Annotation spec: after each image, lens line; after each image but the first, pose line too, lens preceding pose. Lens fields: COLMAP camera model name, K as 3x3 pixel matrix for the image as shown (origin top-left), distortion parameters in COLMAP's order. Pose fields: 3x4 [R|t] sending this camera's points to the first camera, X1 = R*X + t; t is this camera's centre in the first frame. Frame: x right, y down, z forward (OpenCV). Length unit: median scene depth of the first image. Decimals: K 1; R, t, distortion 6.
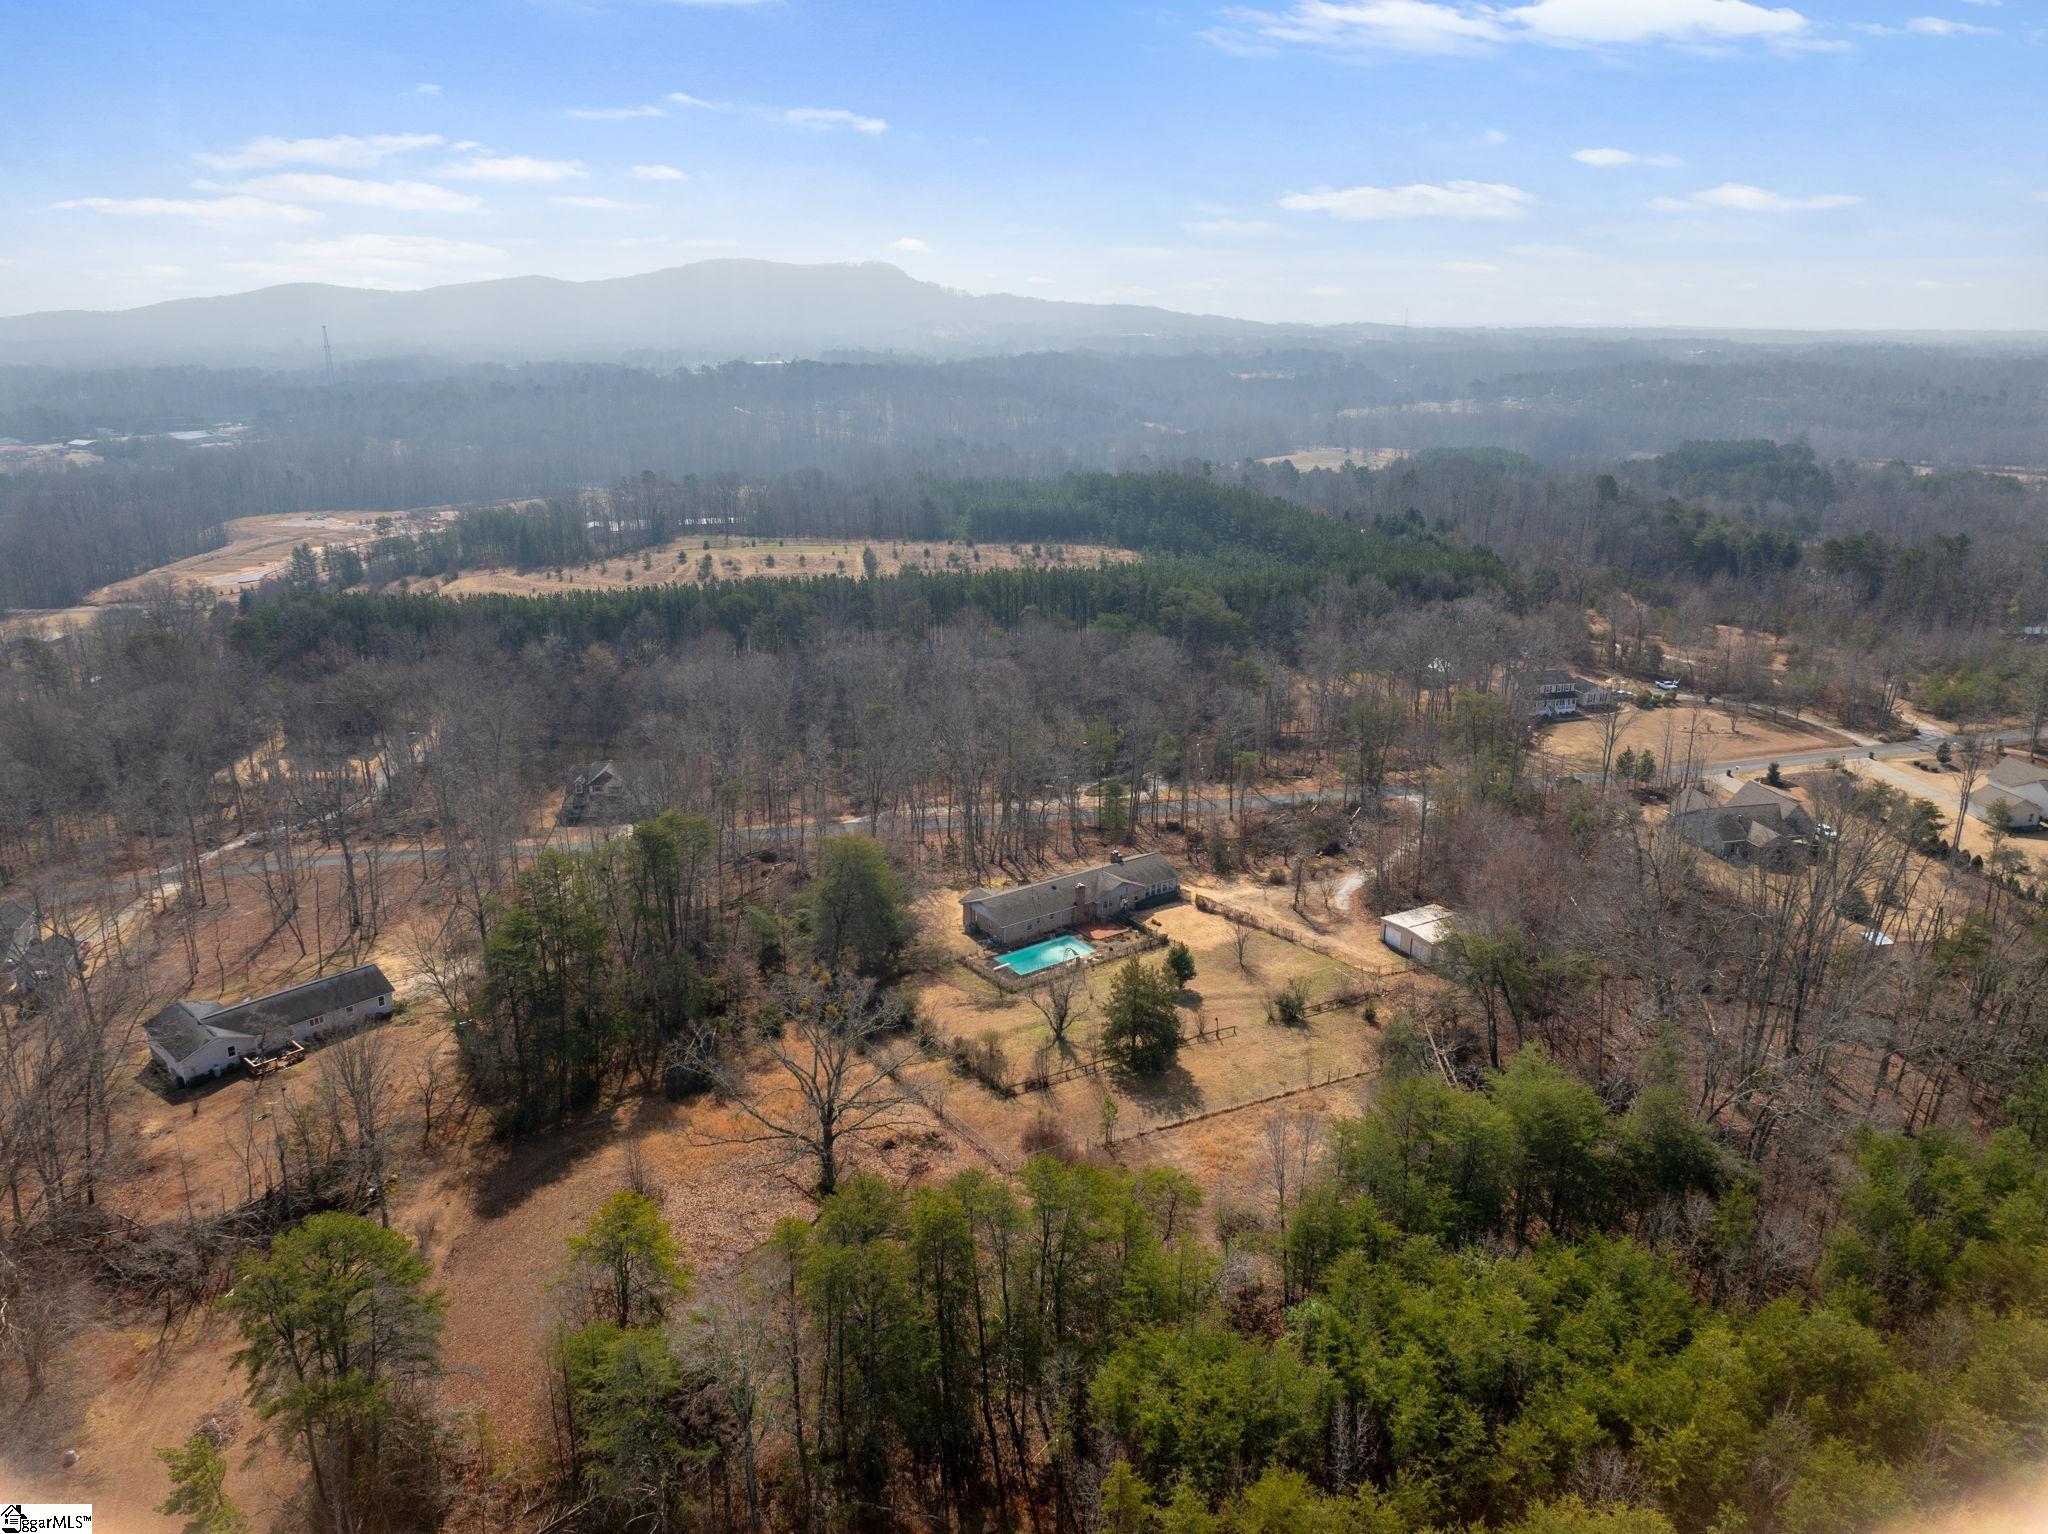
lens RADIAL K [[1437.8, 0, 1024.0], [0, 1437.8, 767.0], [0, 0, 1]] dist [-0.041323, 0.003319]
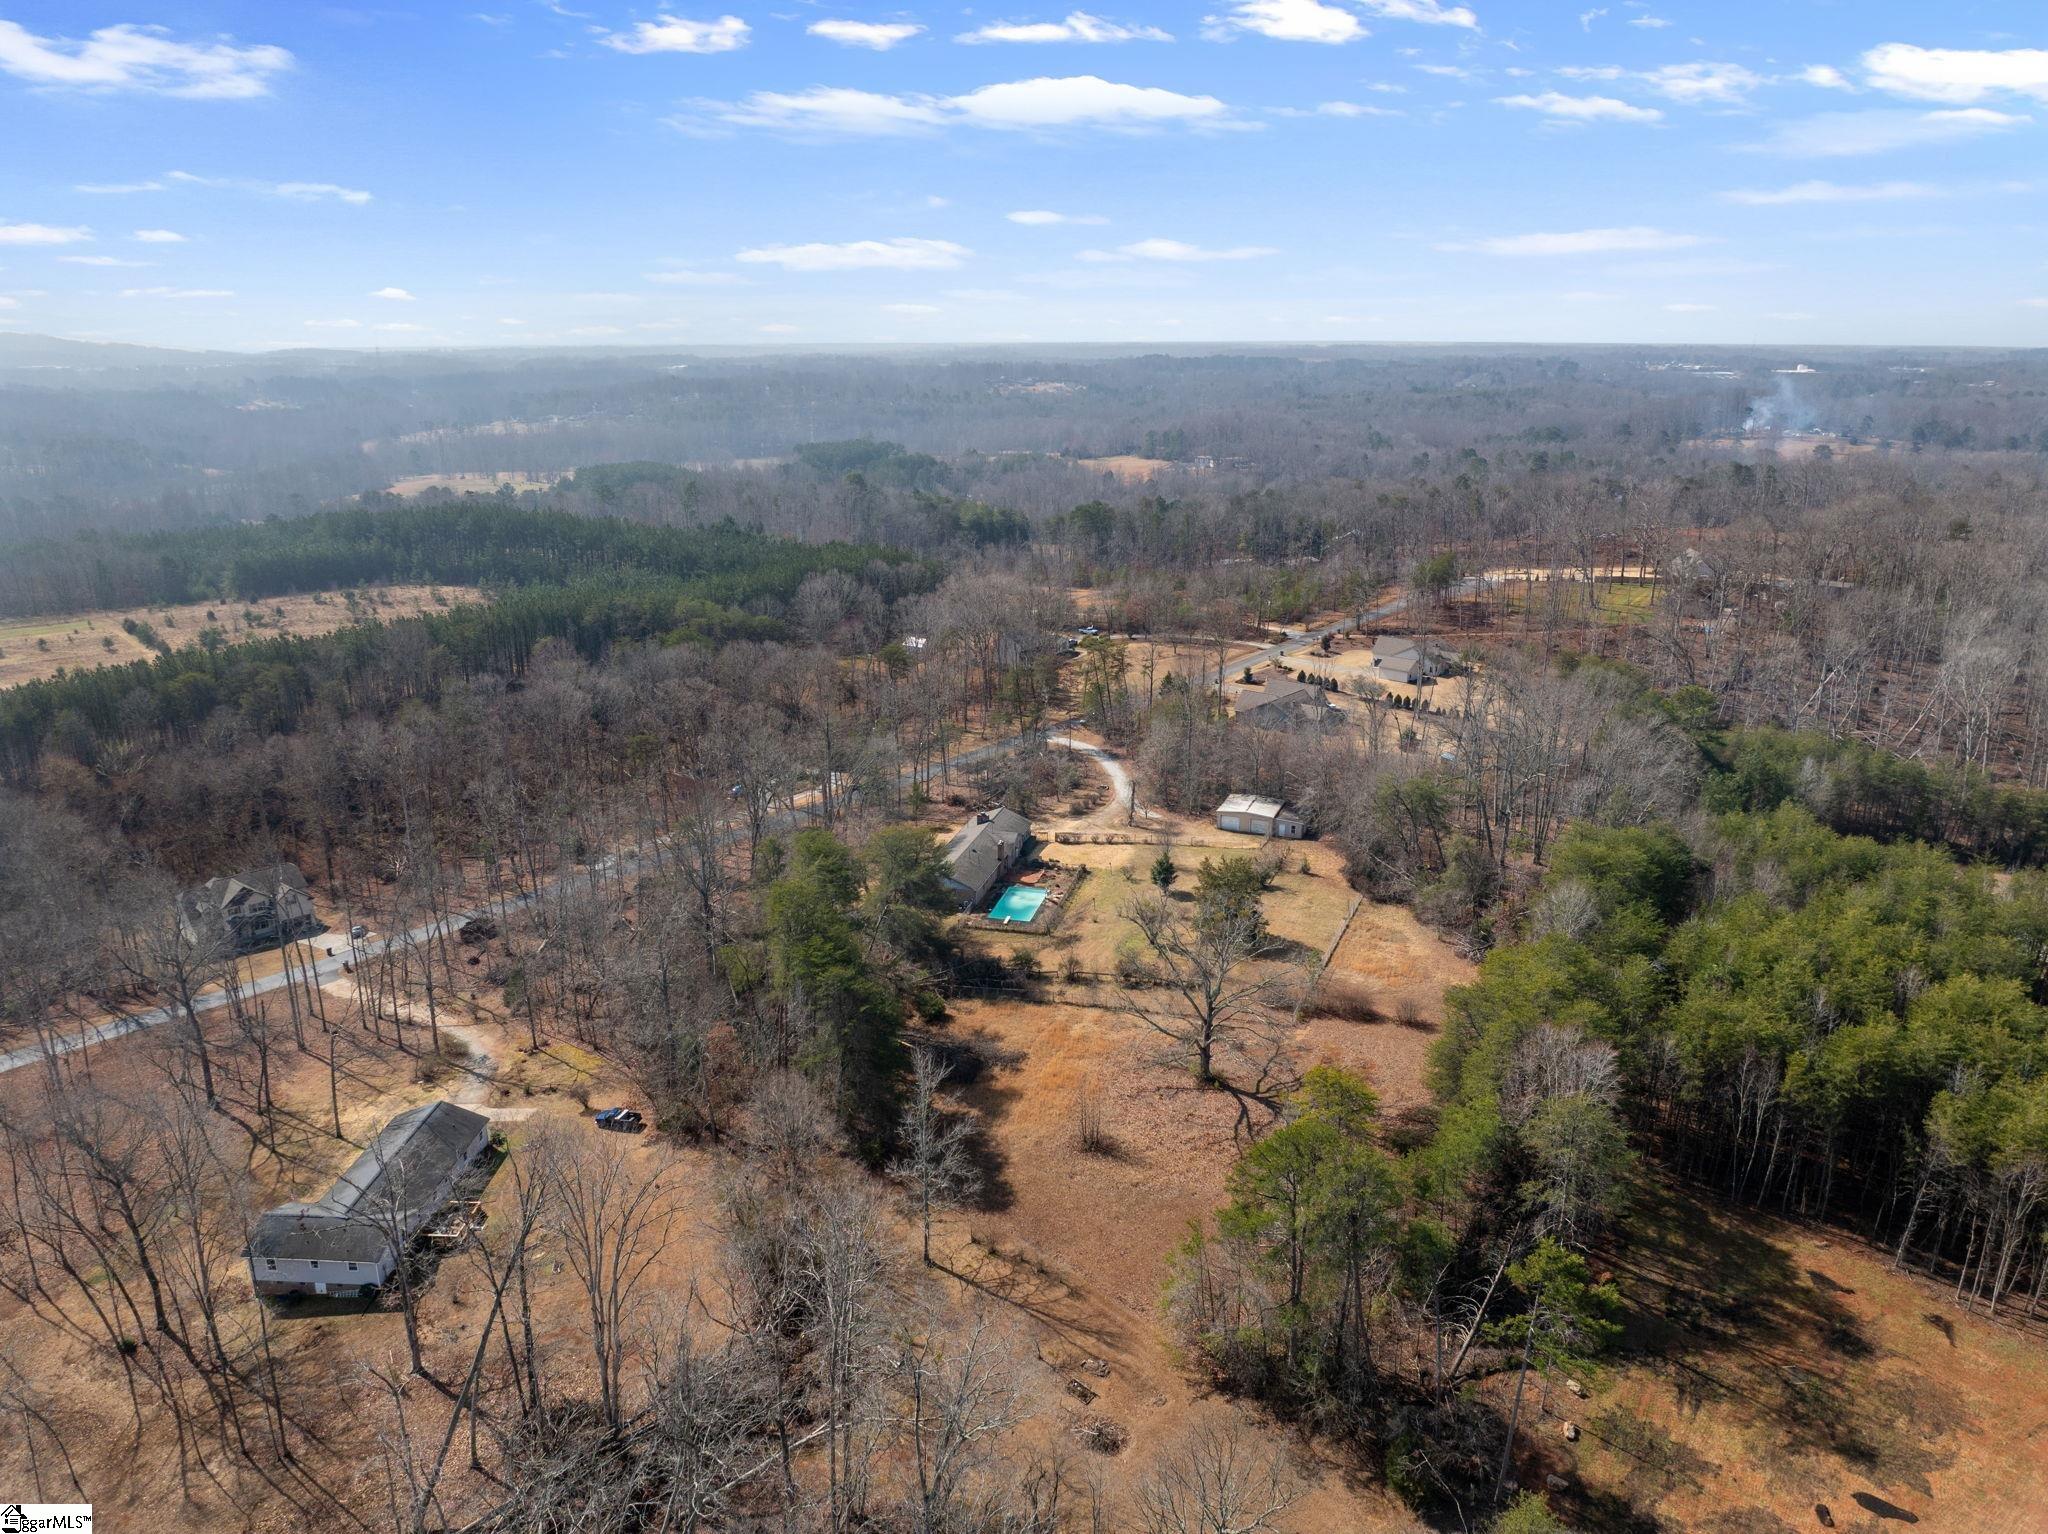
lens RADIAL K [[1437.8, 0, 1024.0], [0, 1437.8, 767.0], [0, 0, 1]] dist [-0.041323, 0.003319]
pose [[0.767926, -0.184222, 0.613476, -0.622051], [0.193298, 0.979748, 0.052247, -0.029361], [-0.610677, 0.078462, 0.787983, 0.106908]]
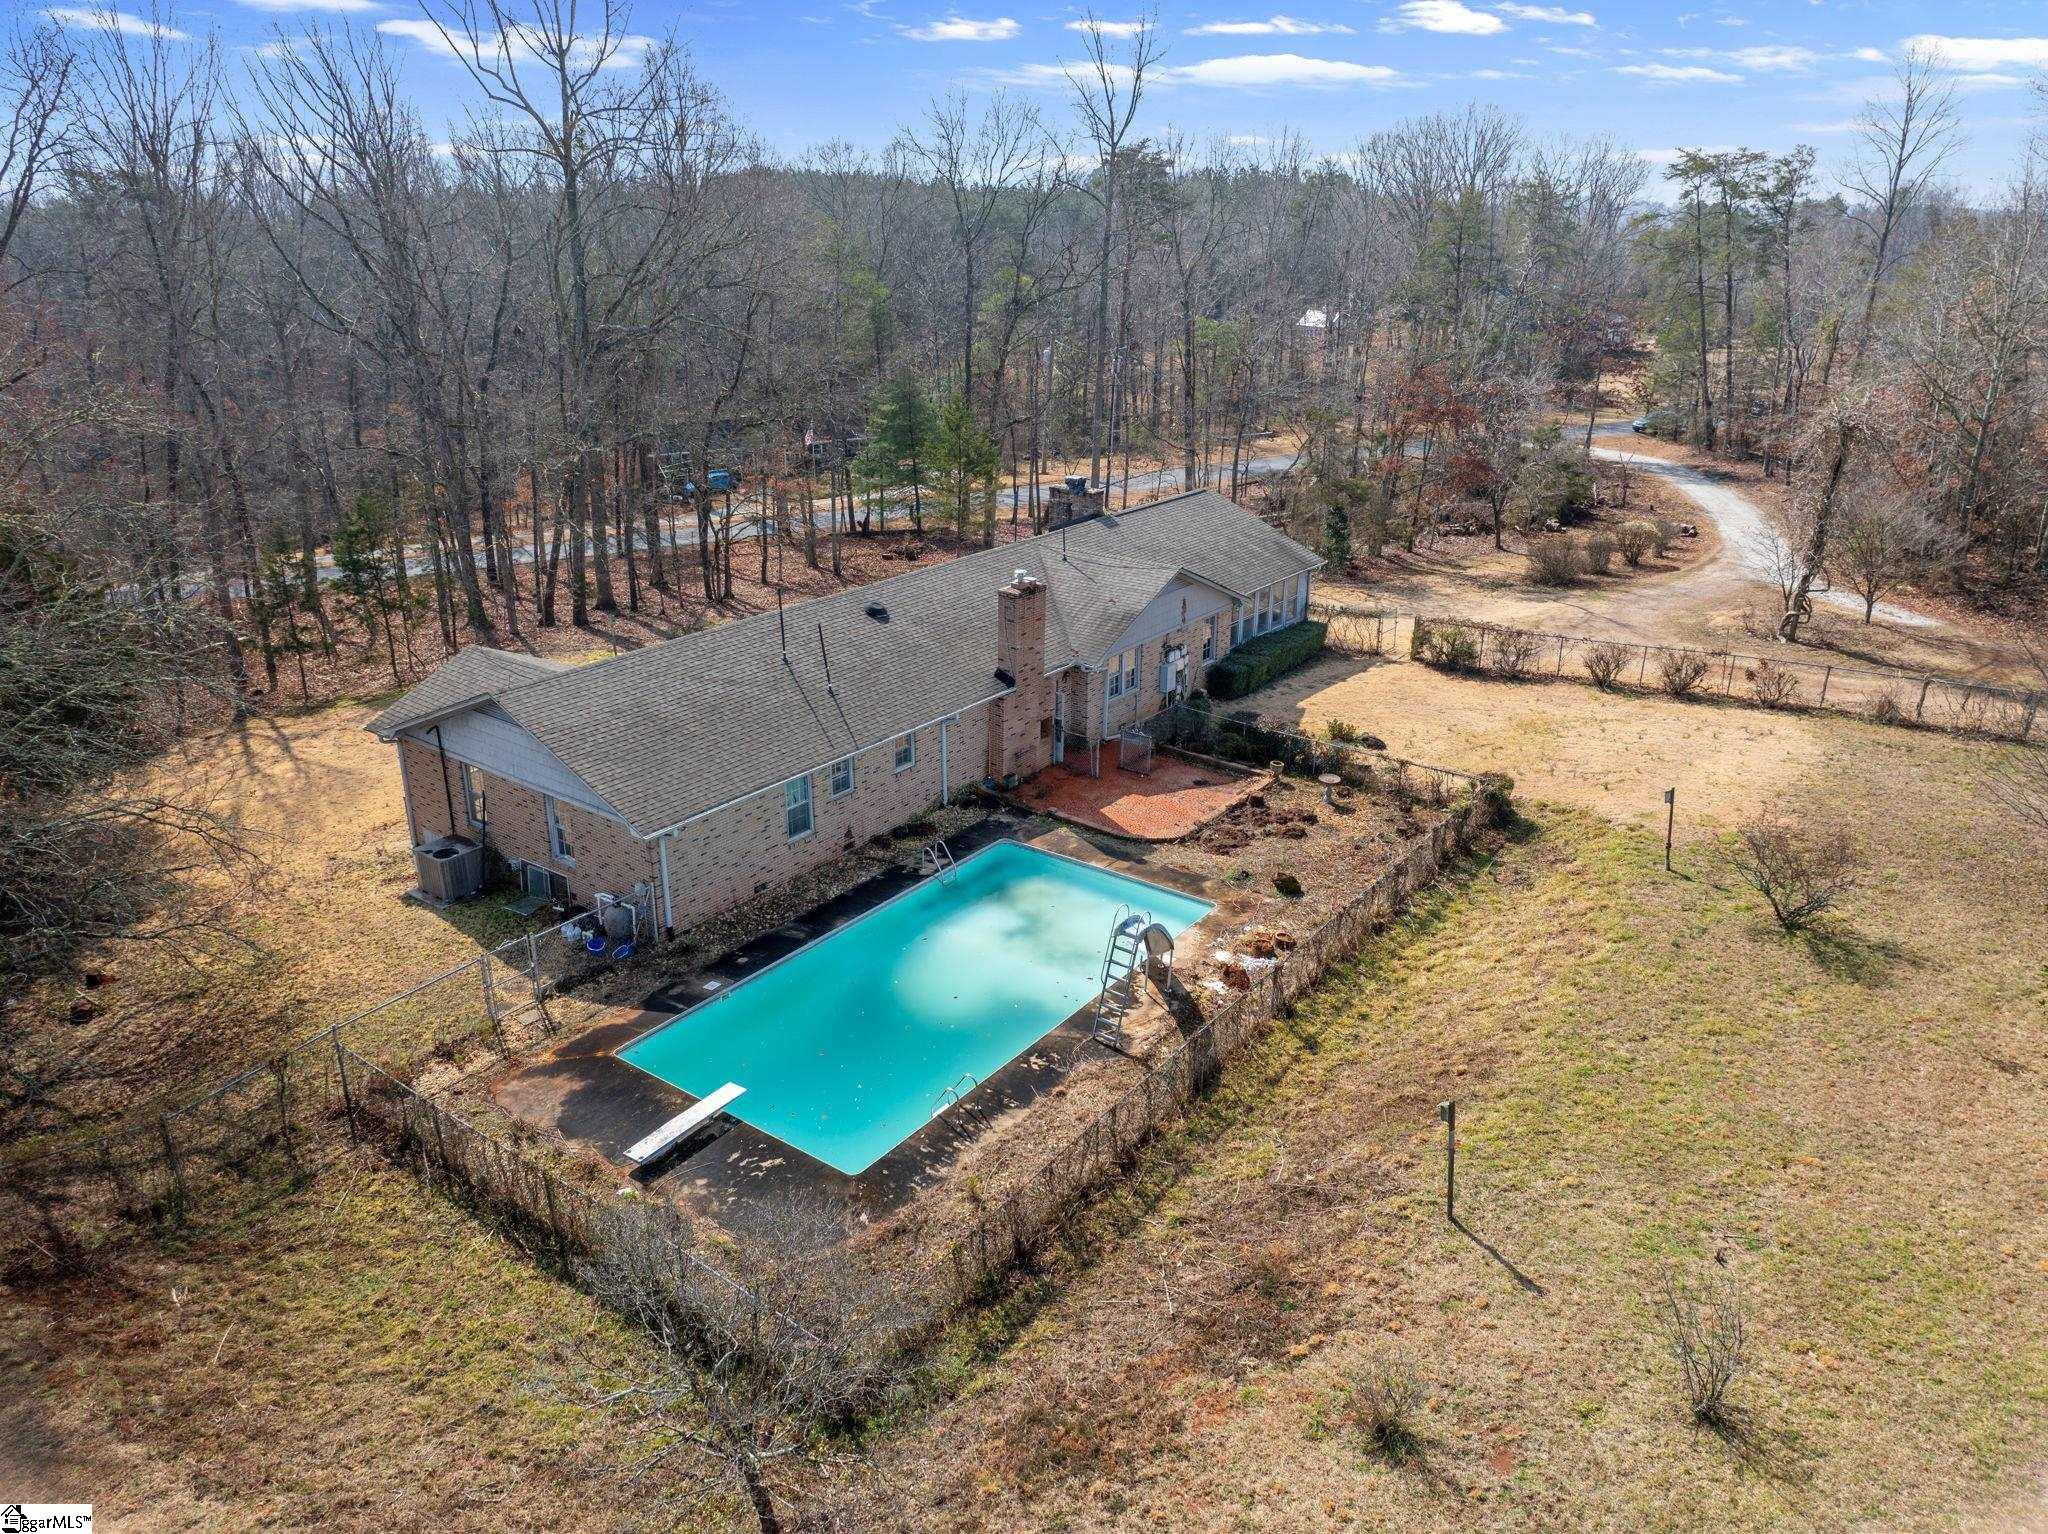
lens RADIAL K [[1437.8, 0, 1024.0], [0, 1437.8, 767.0], [0, 0, 1]] dist [-0.041323, 0.003319]
pose [[0.952018, -0.104136, 0.287781, -0.019550], [0.085368, 0.993366, 0.077049, 0.092773], [-0.293895, -0.048784, 0.954592, 0.814646]]
